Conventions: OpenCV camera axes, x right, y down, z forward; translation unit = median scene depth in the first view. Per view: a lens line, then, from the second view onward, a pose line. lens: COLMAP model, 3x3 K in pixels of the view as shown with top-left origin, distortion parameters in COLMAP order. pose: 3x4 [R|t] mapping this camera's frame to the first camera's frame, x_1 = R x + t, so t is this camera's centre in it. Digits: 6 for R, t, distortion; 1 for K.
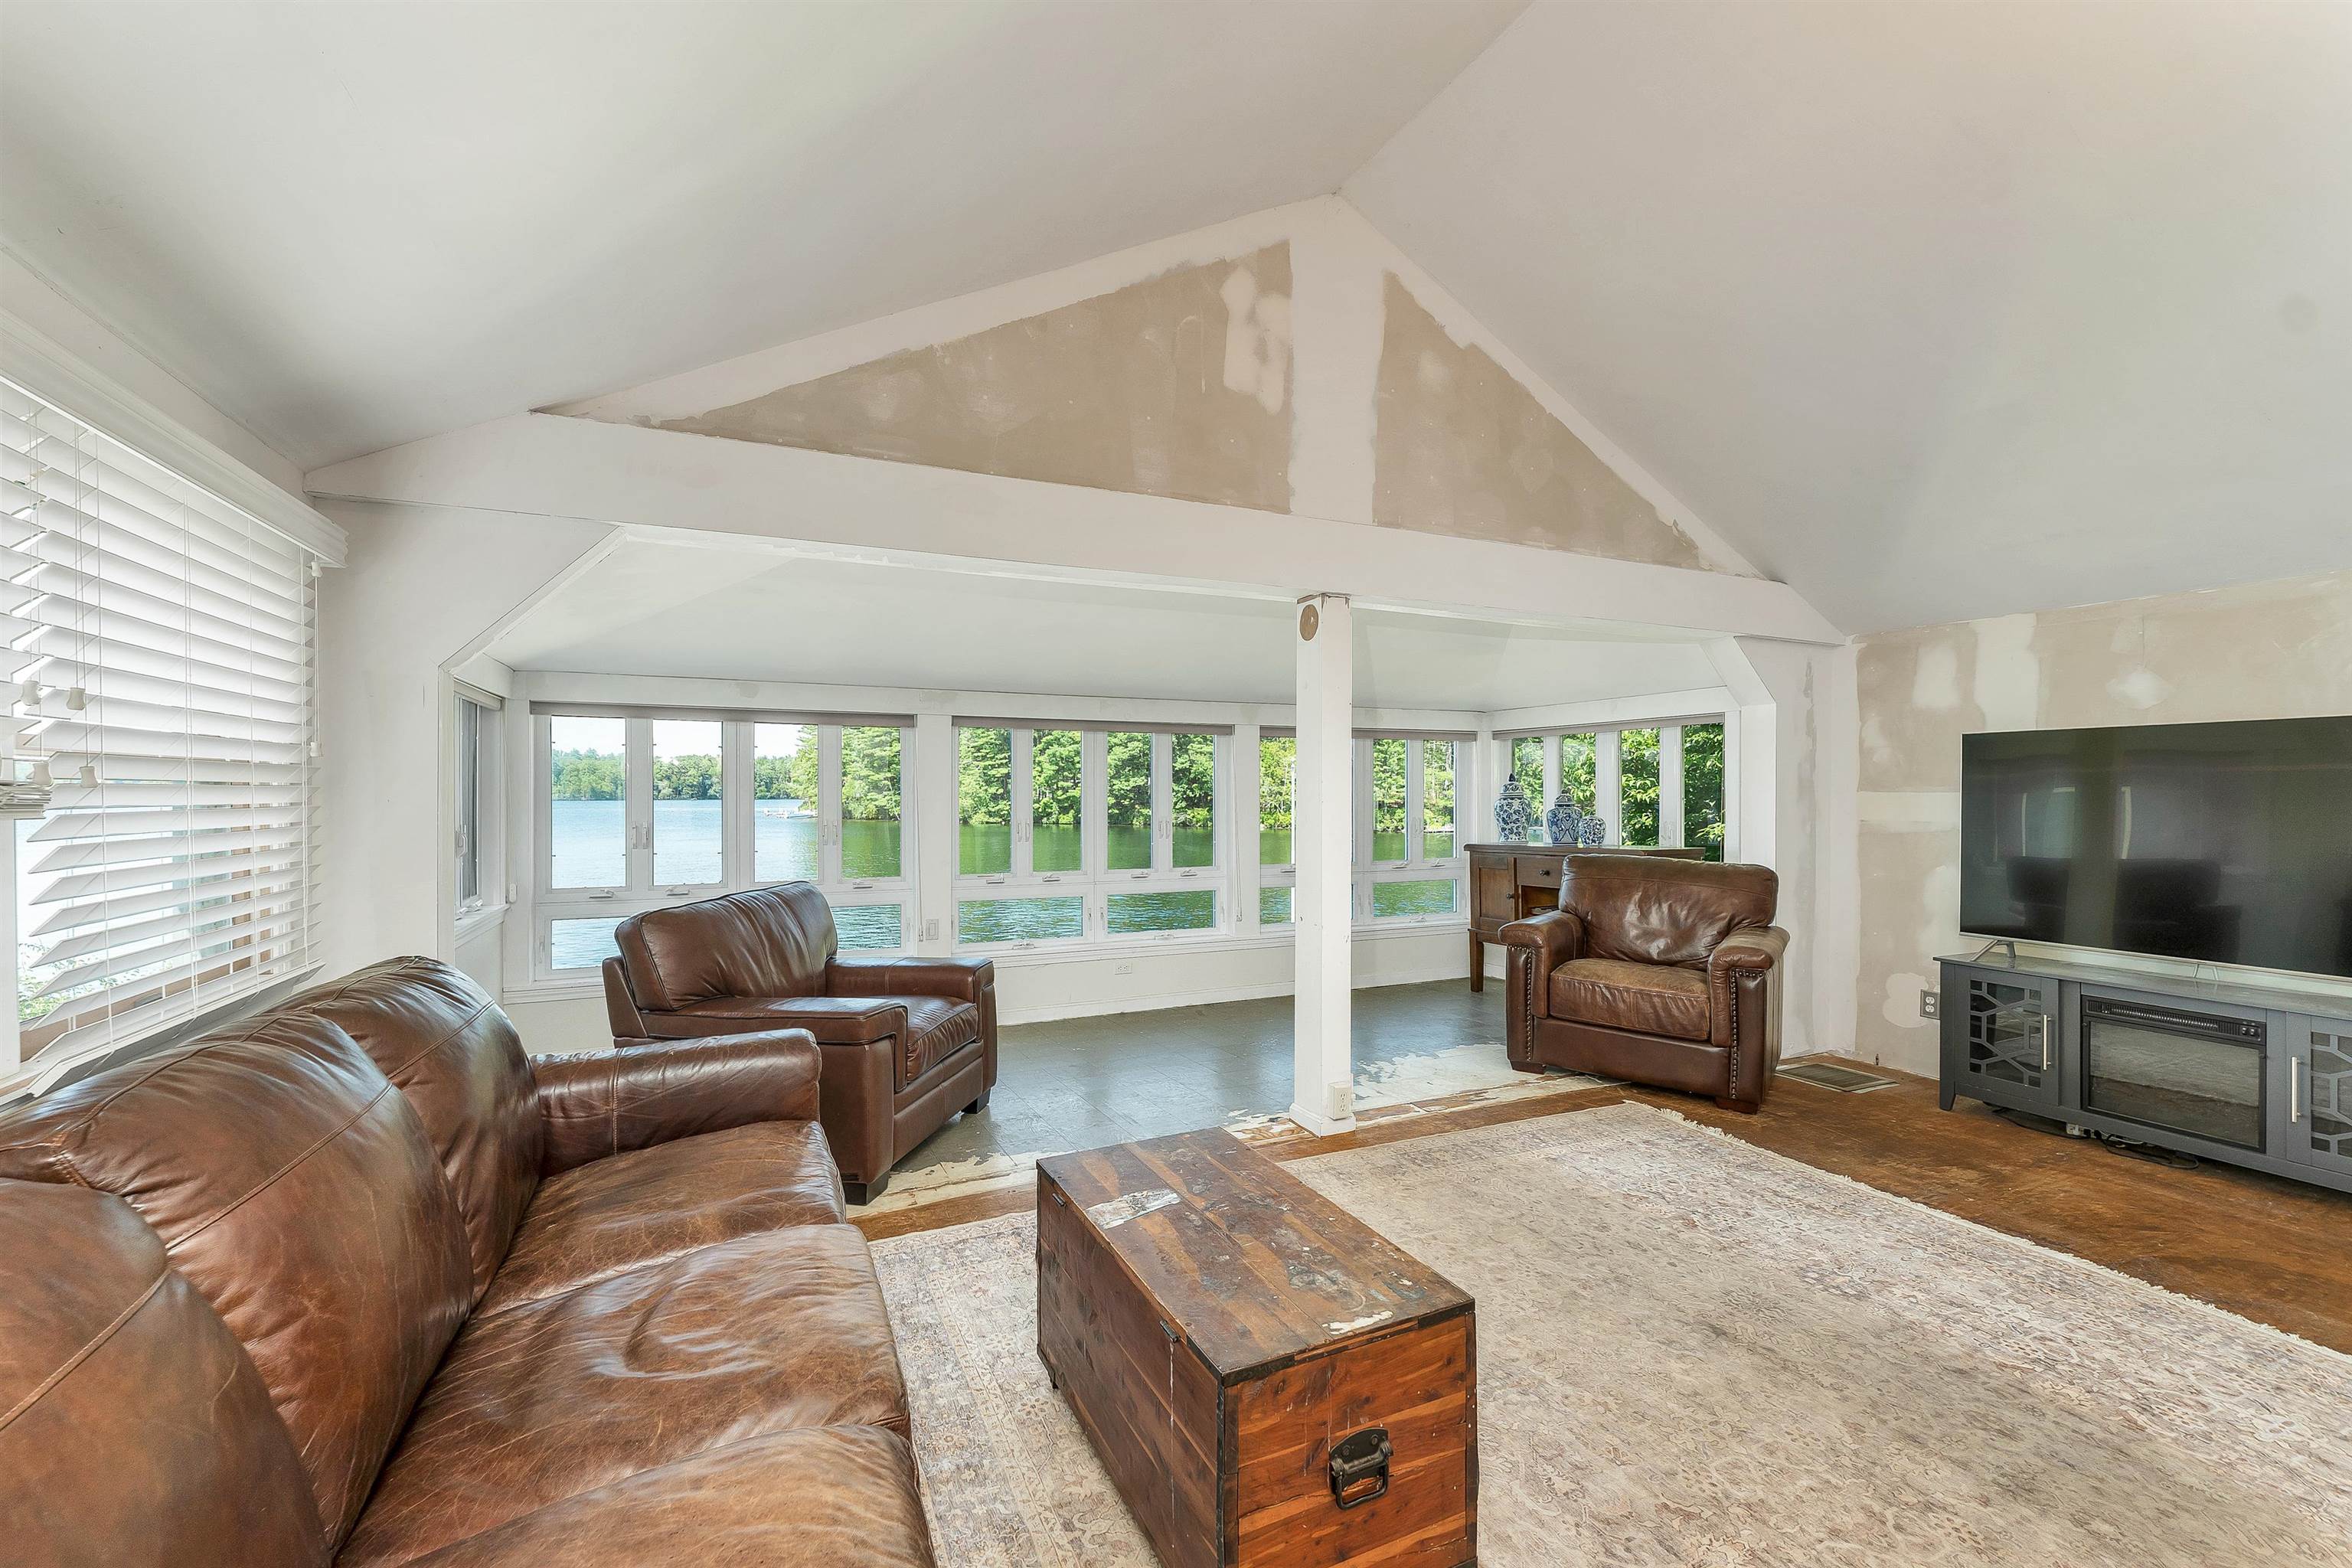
lens RADIAL K [[971.5, 0, 1169.1], [0, 971.5, 779.4], [0, 0, 1]] dist [0.002362, 0.000321]
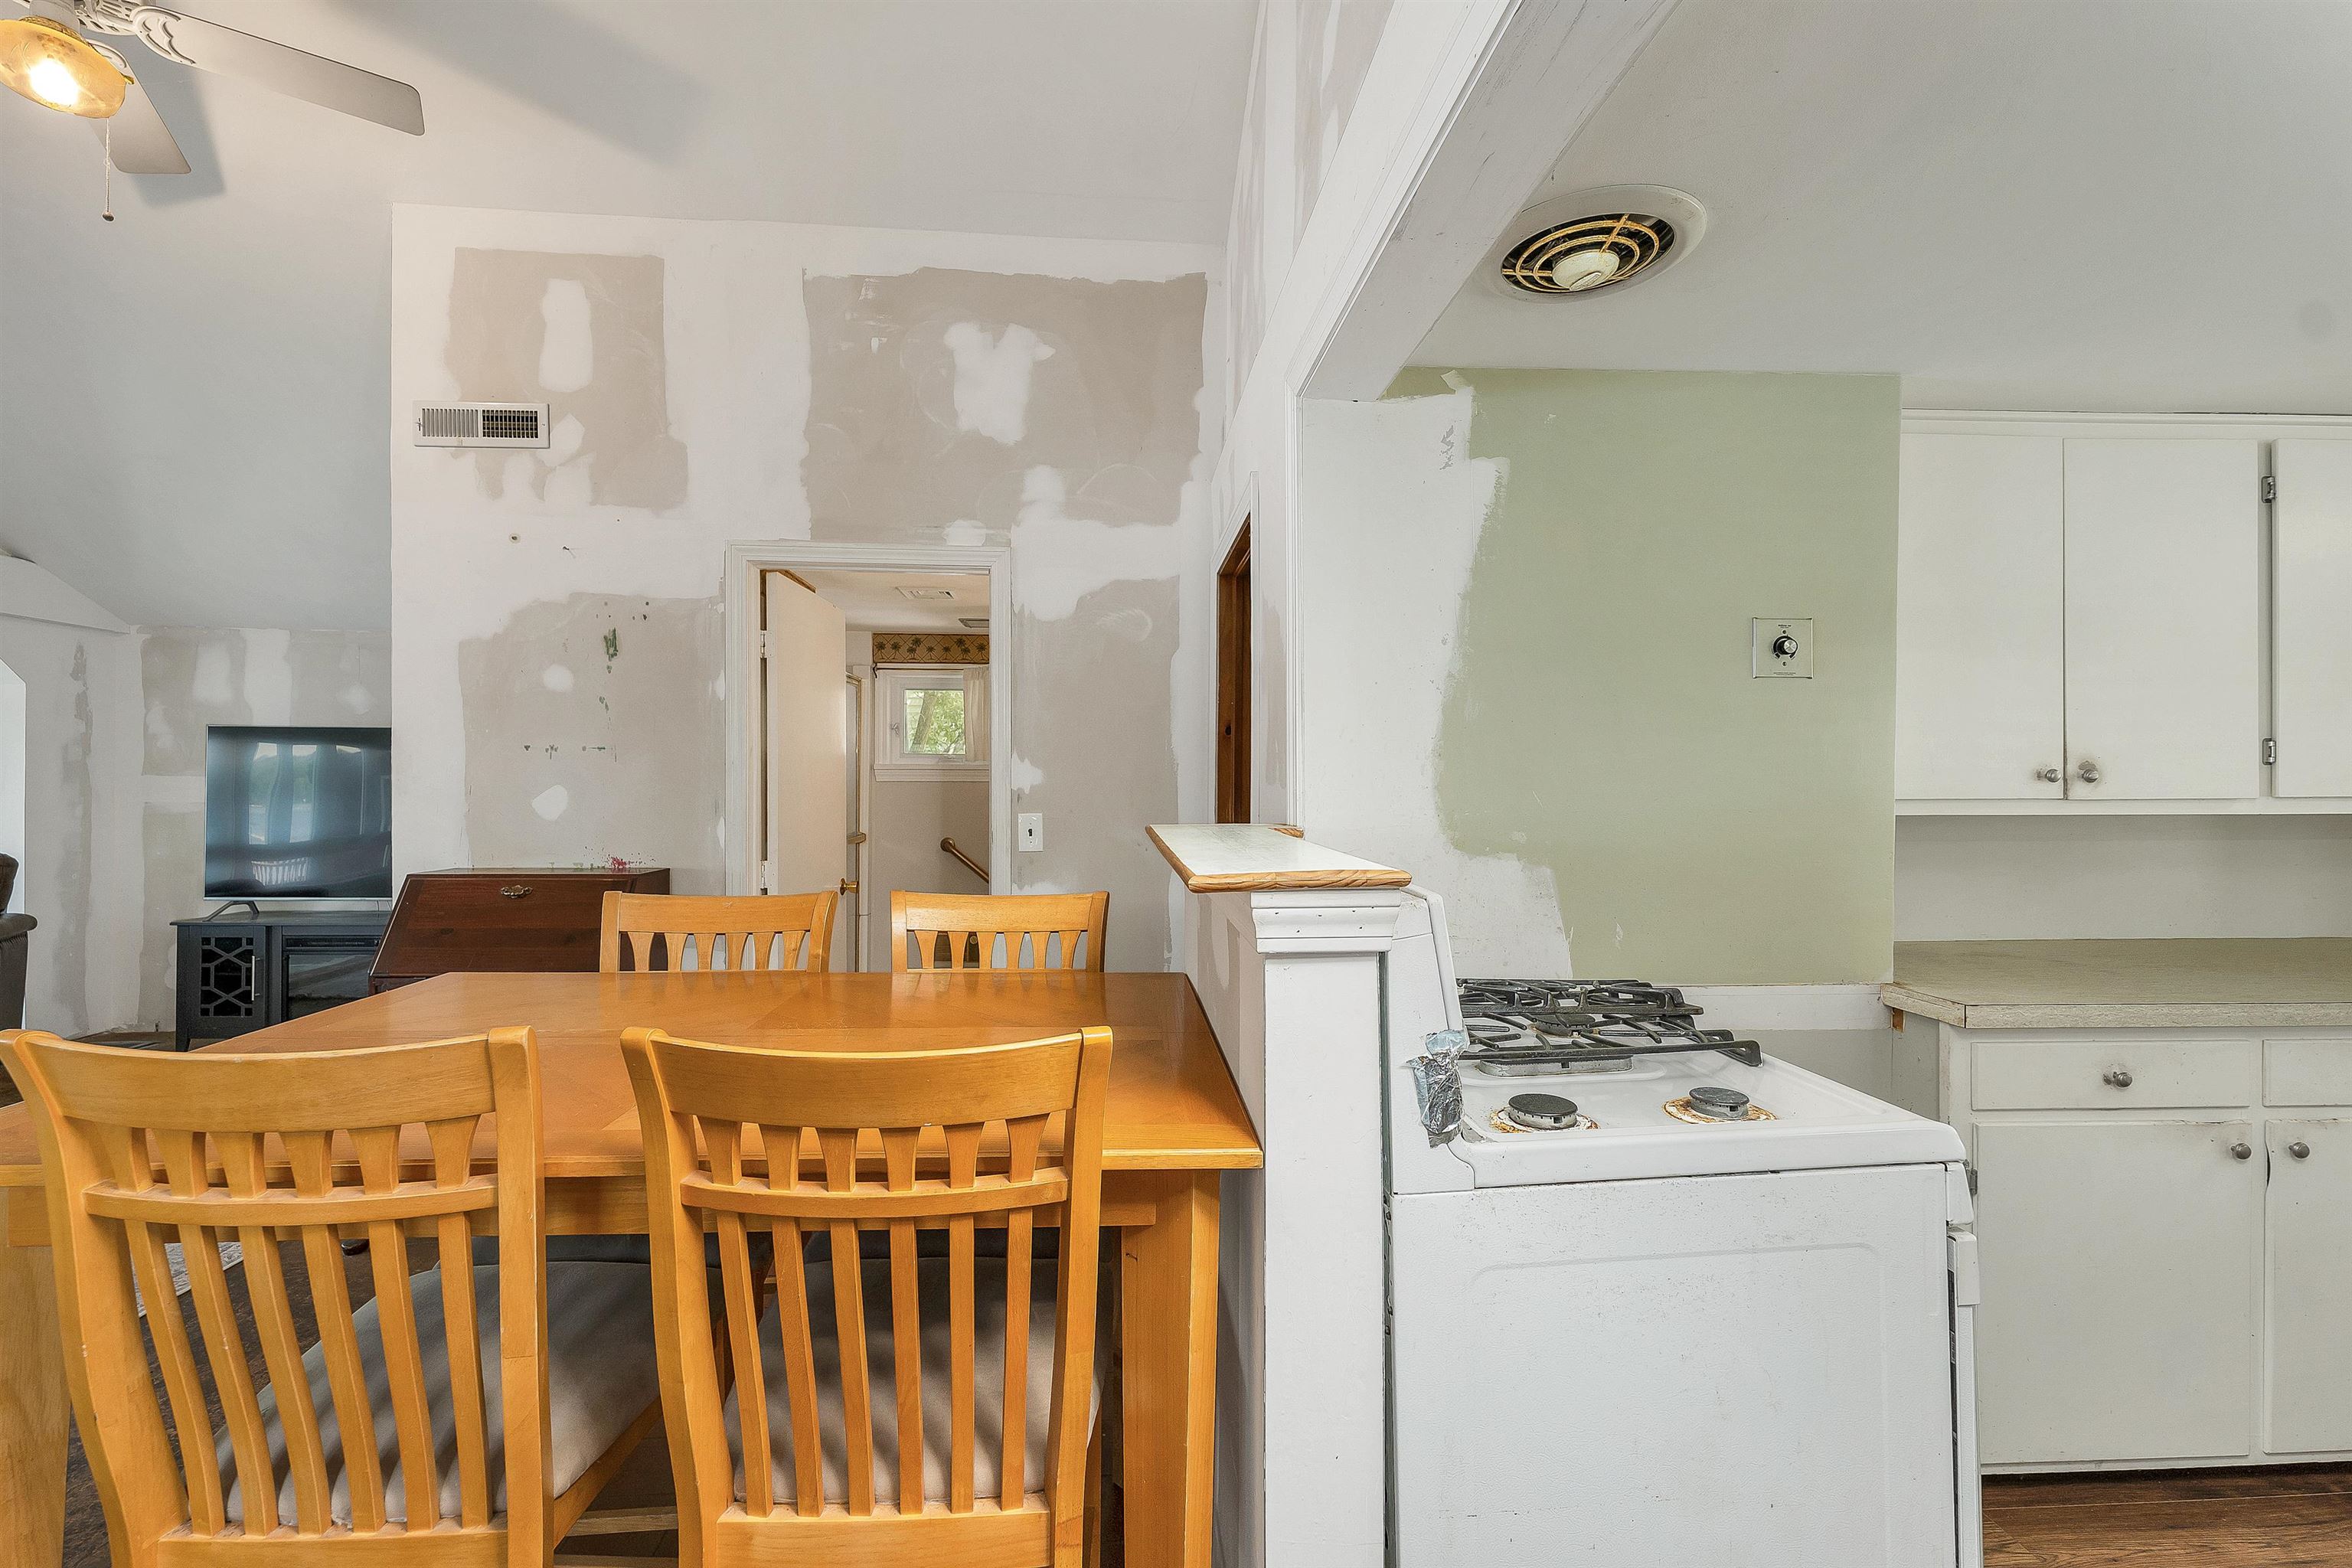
lens RADIAL K [[971.5, 0, 1169.1], [0, 971.5, 779.4], [0, 0, 1]] dist [0.002362, 0.000321]
pose [[0.346423, 0.003031, 0.938074, 0.144831], [-0.018523, 0.999822, 0.003610, -0.009813], [-0.937896, -0.018626, 0.346417, -0.545482]]
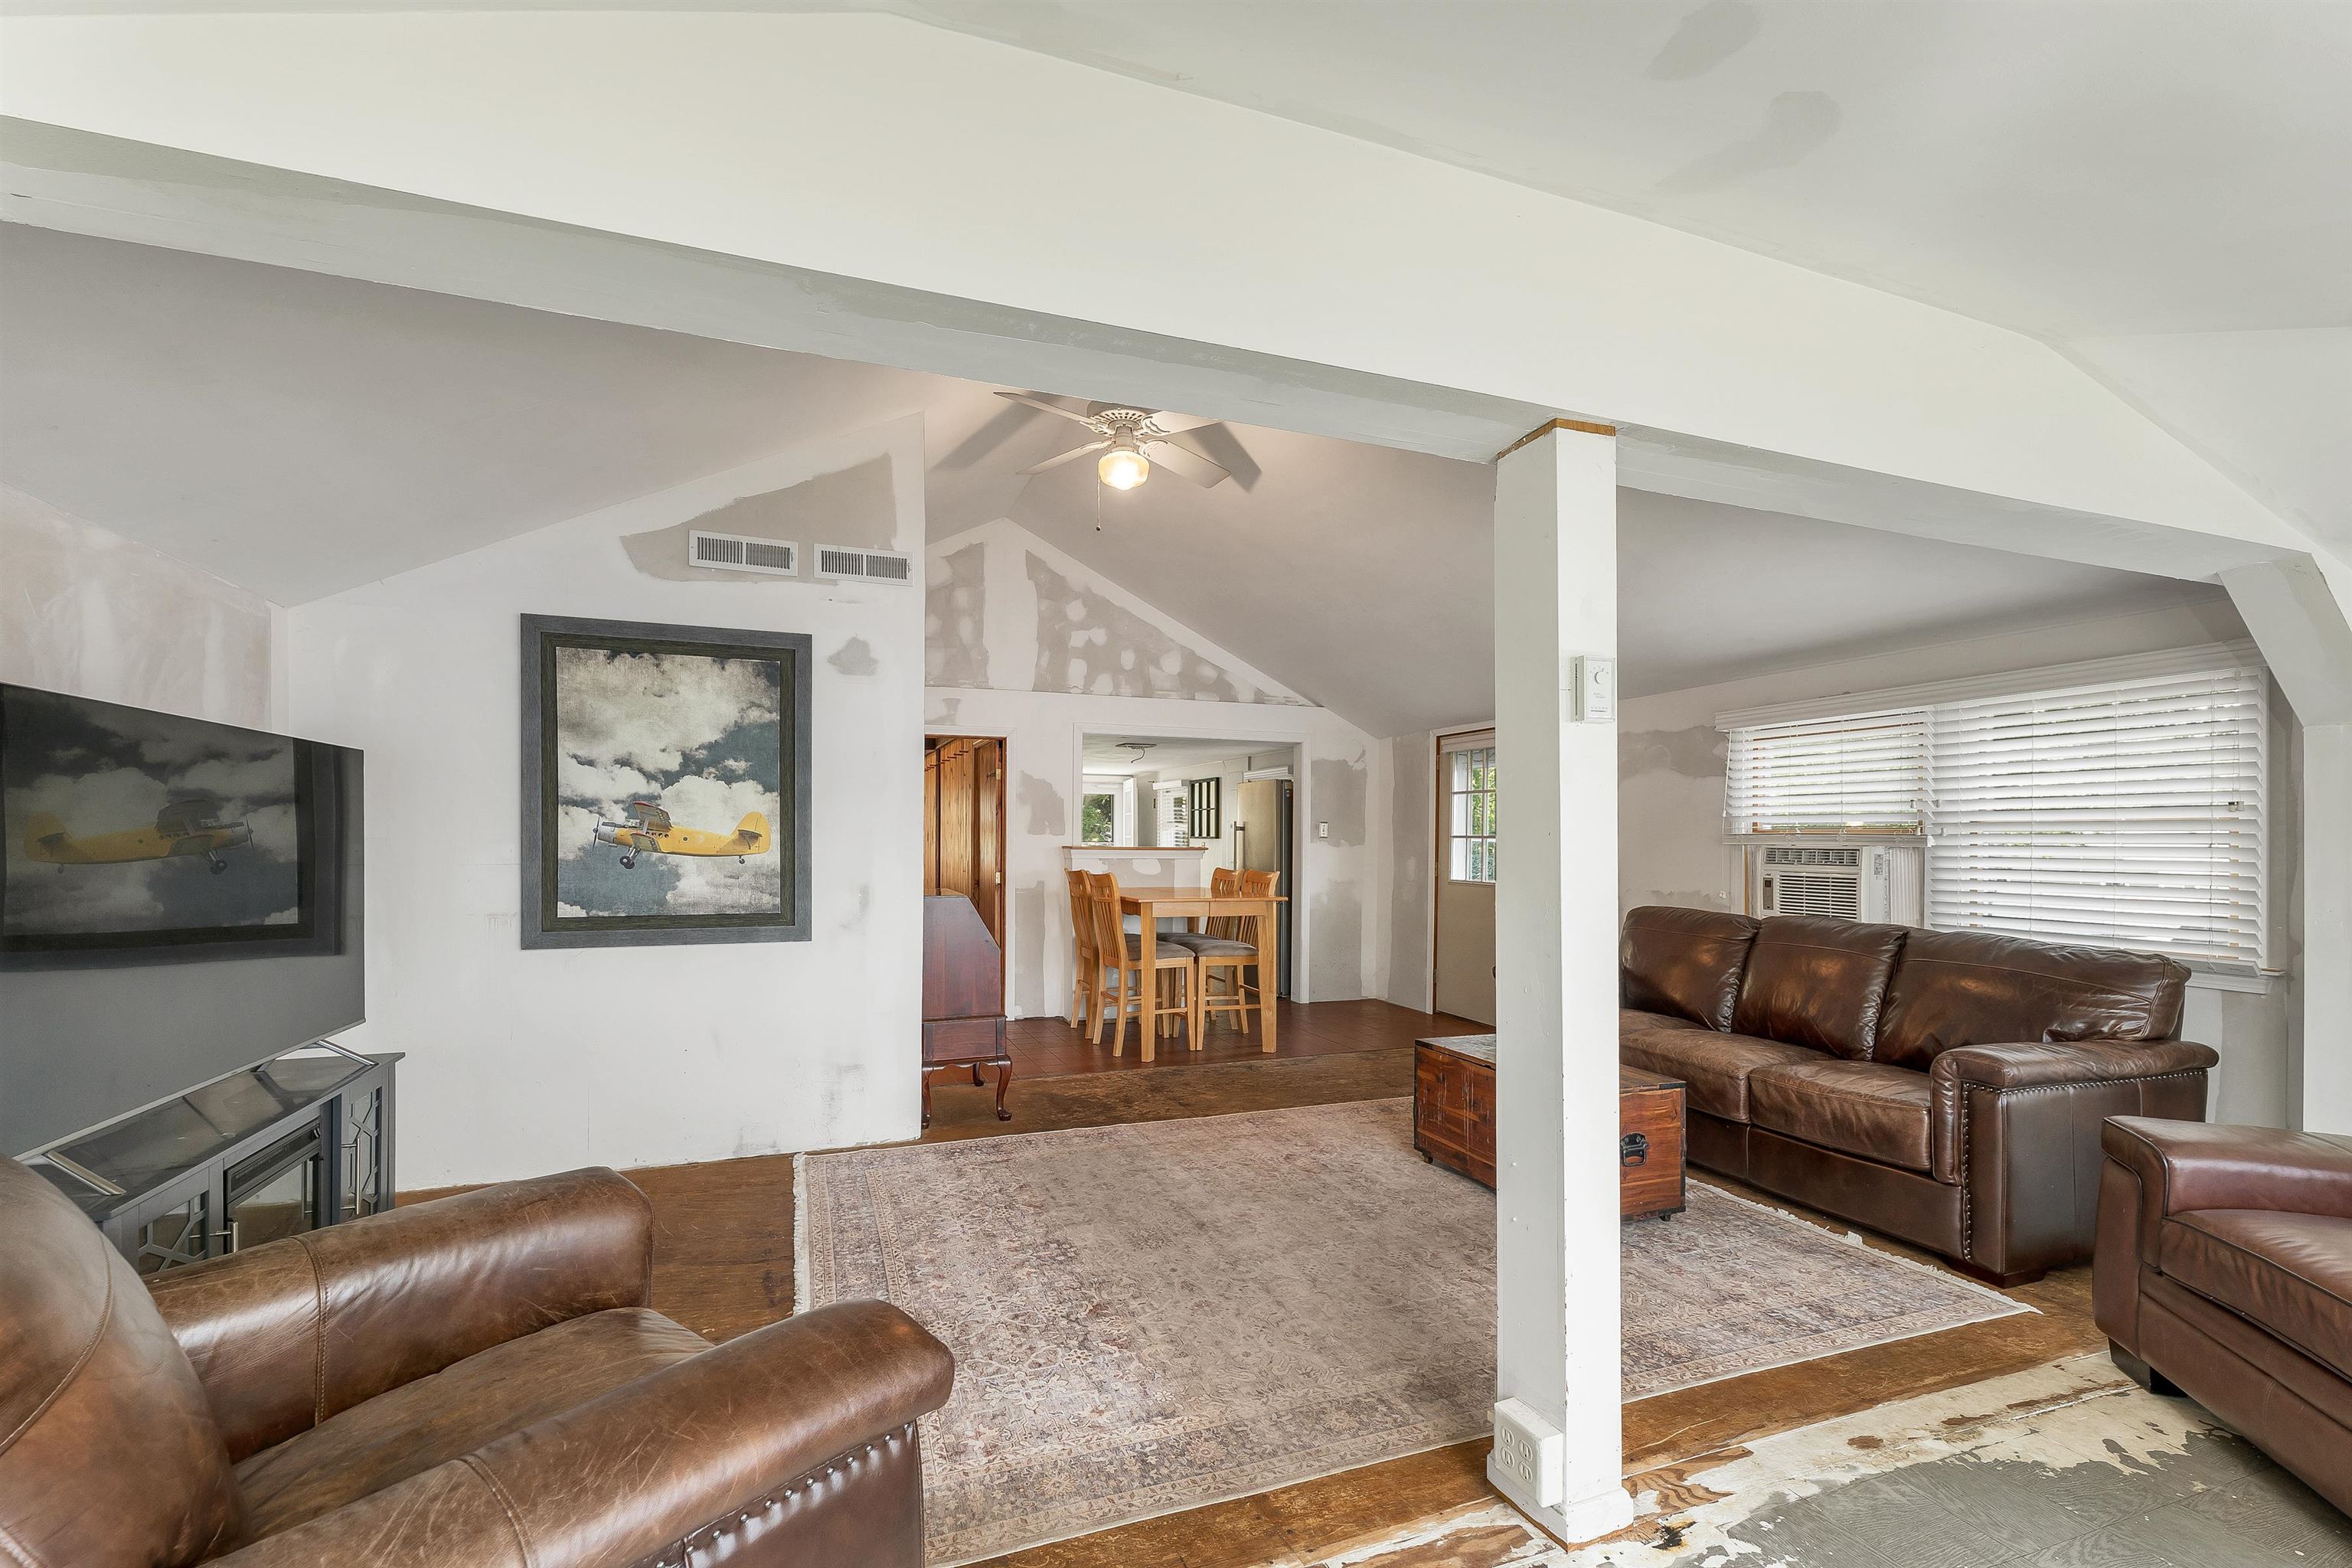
lens RADIAL K [[1001.1, 0, 1174.6], [0, 1001.1, 811.8], [0, 0, 1]] dist [0.001918, -0.000361]
pose [[-0.997515, -0.003579, 0.070369, 0.327577], [-0.006335, 0.999220, -0.038973, 0.025265], [-0.070175, -0.039322, -0.996759, 1.584813]]
